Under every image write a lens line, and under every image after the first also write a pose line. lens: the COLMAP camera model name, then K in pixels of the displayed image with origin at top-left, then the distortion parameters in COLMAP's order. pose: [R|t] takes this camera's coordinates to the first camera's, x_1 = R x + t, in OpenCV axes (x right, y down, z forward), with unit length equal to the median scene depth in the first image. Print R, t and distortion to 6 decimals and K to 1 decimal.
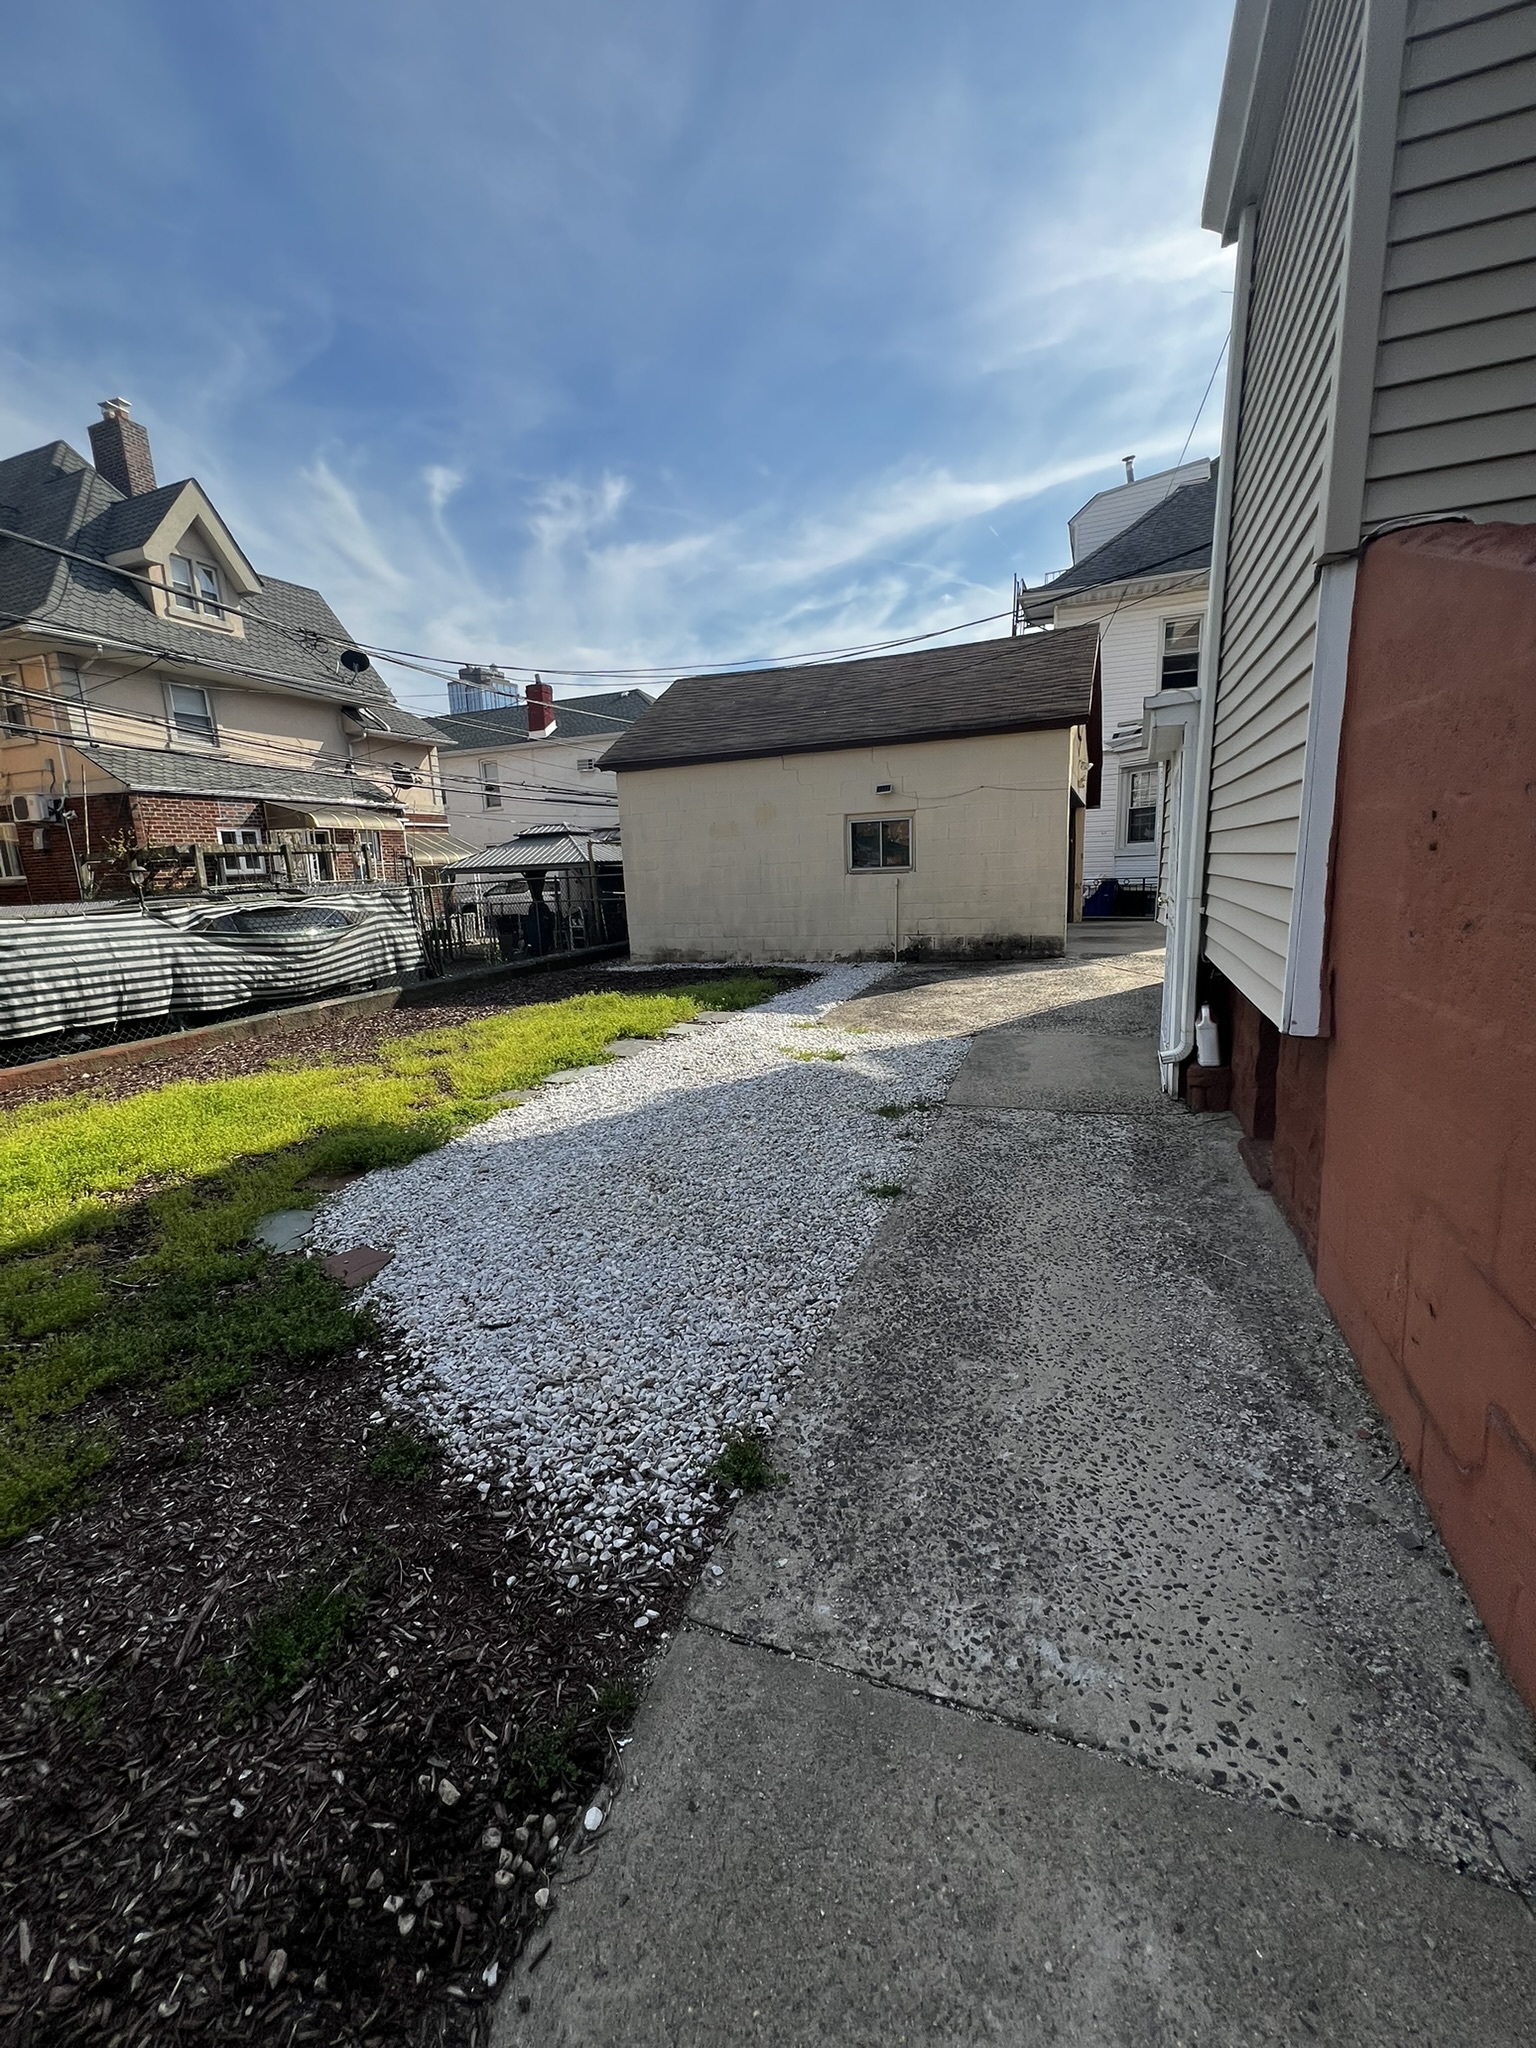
lens RADIAL K [[815.1, 0, 772.8], [0, 815.1, 1018.9], [0, 0, 1]] dist [-0.002346, -0.000692]
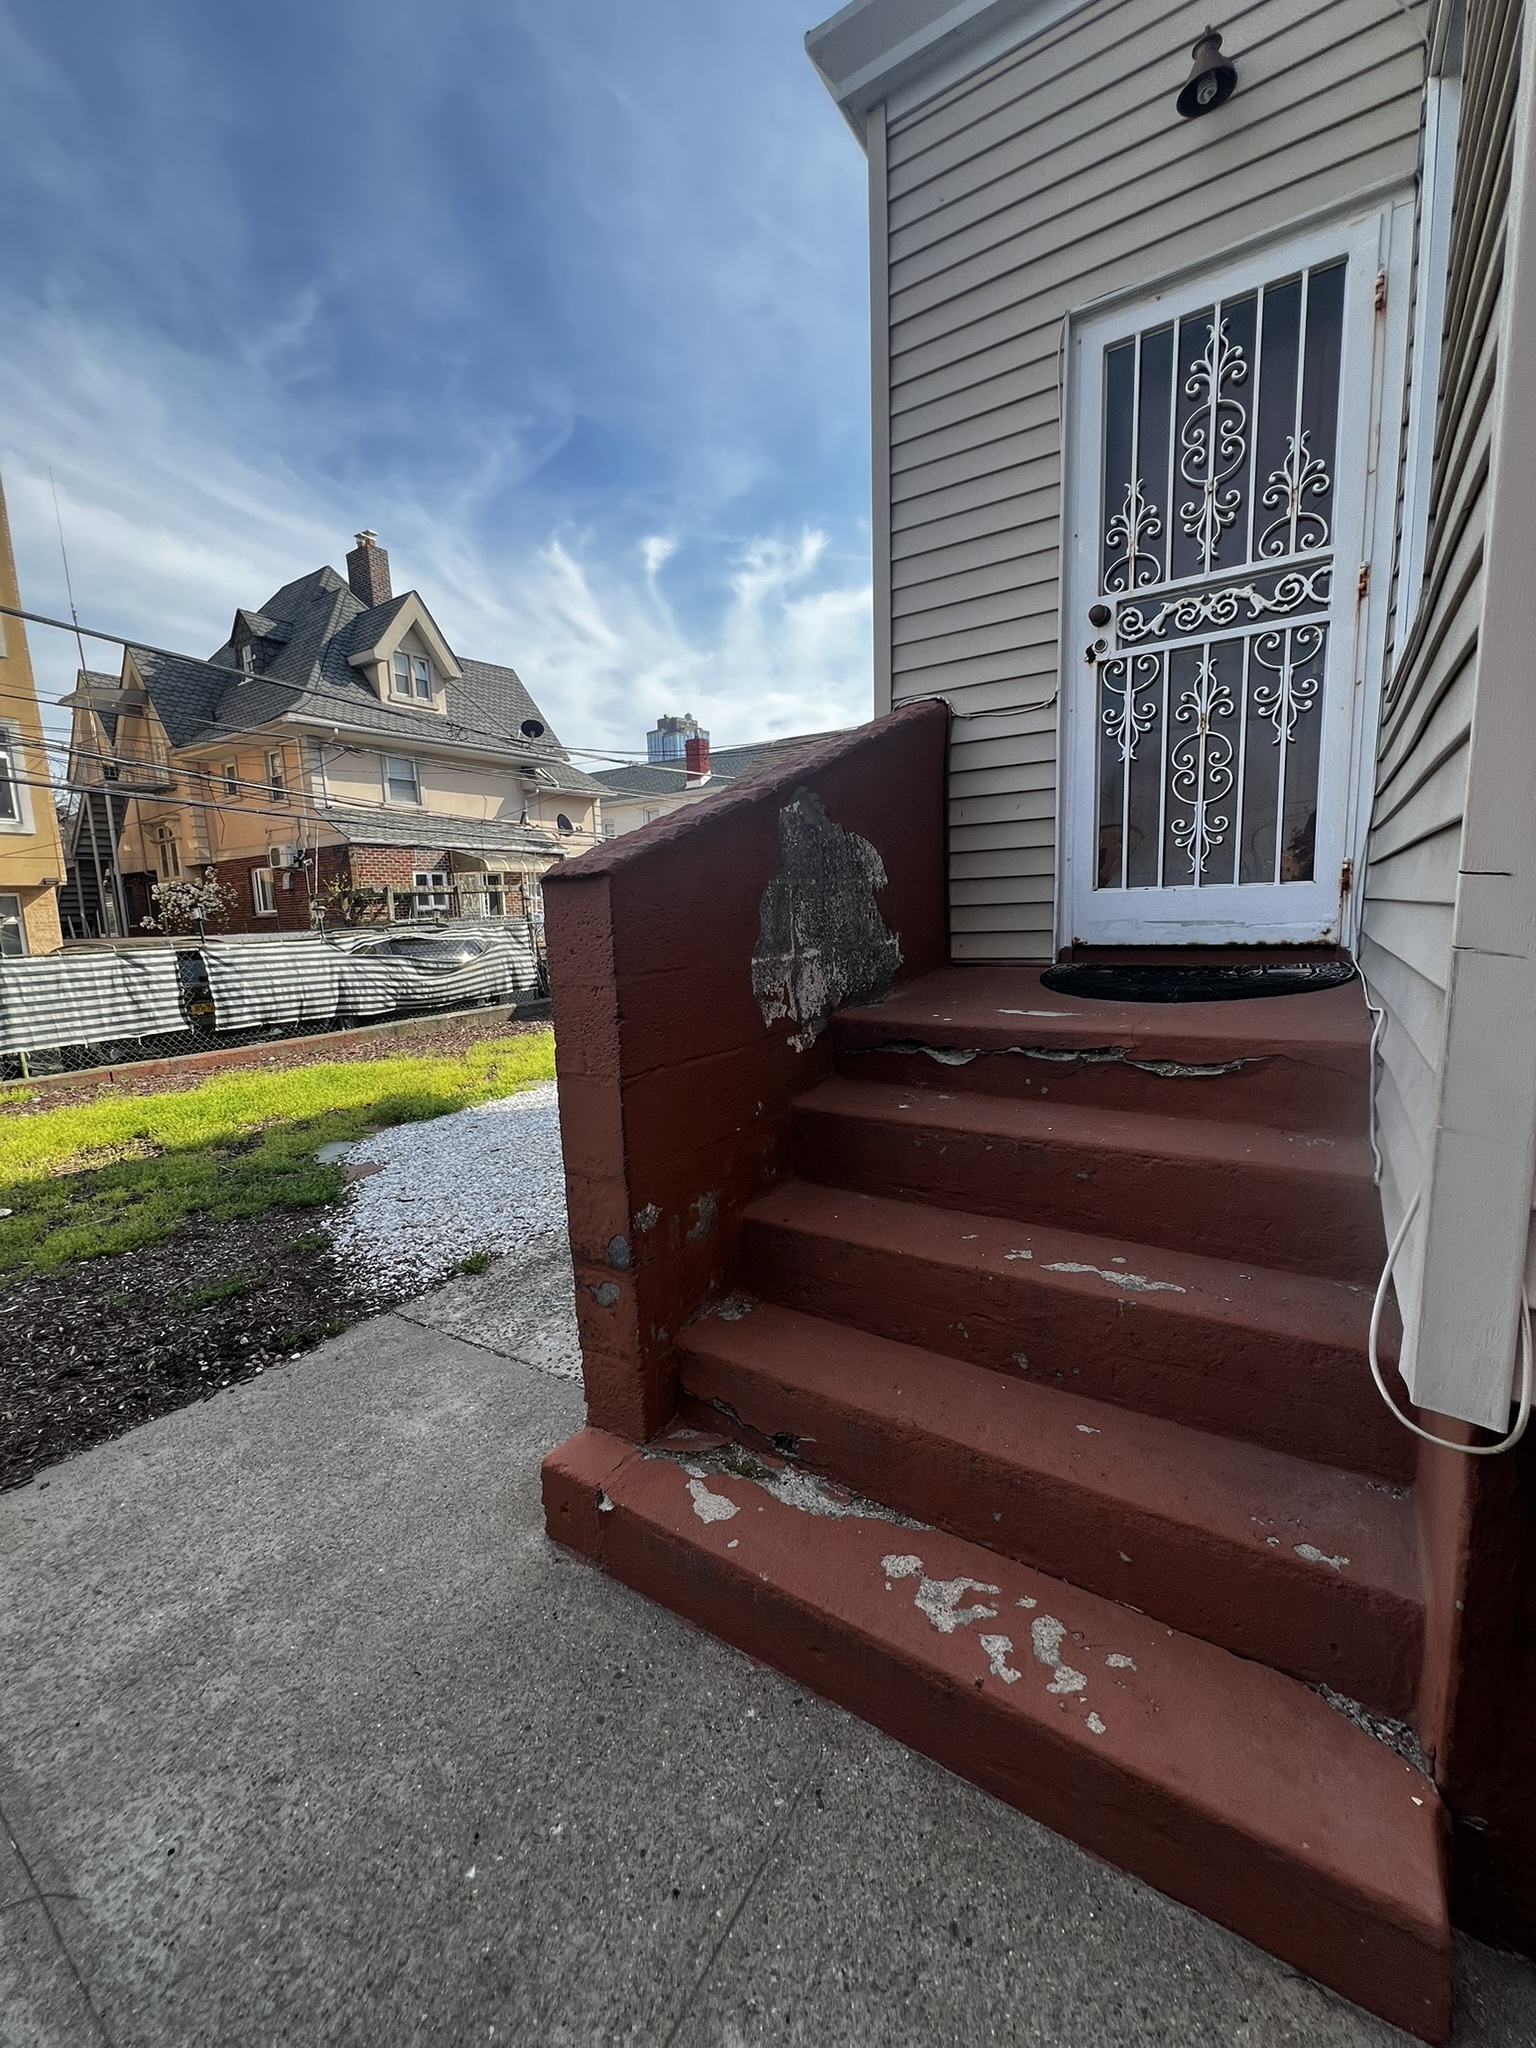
lens RADIAL K [[814.7, 0, 794.8], [0, 814.7, 1026.3], [0, 0, 1]] dist [-0.020096, -0.000052]
pose [[0.980933, 0.032869, -0.191544, 0.114371], [-0.039173, 0.998805, -0.029217, 0.008580], [0.190355, 0.036163, 0.981049, -0.069326]]
